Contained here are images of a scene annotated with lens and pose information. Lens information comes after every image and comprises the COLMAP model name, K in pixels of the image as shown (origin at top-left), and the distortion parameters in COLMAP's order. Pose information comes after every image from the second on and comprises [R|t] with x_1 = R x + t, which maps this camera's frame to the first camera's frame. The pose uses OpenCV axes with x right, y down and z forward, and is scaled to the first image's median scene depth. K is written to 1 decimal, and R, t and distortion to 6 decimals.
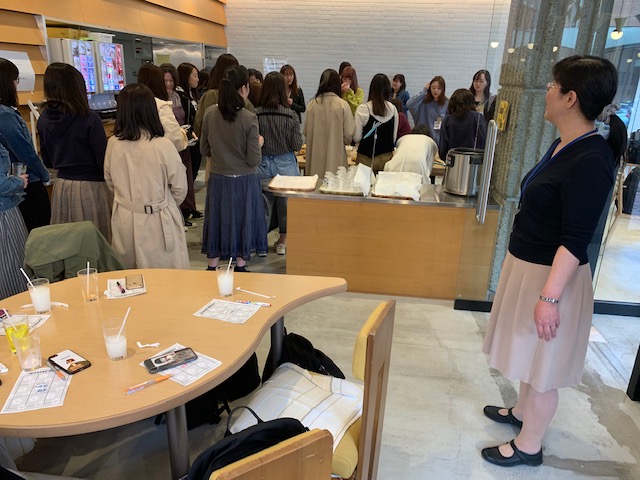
lens RADIAL K [[490.5, 0, 318.7], [0, 490.5, 241.6], [0, 0, 1]] dist [0.007656, 0.019369]
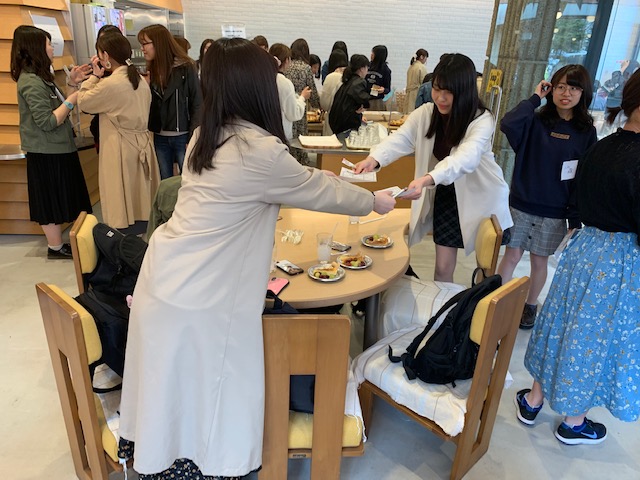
lens RADIAL K [[490.5, 0, 318.7], [0, 490.5, 241.0], [0, 0, 1]] dist [0.007656, 0.019369]
pose [[0.979844, -0.059328, 0.190753, -0.262981], [0.047951, 0.996815, 0.063717, 0.034663], [-0.193926, -0.053286, 0.979568, -0.120707]]
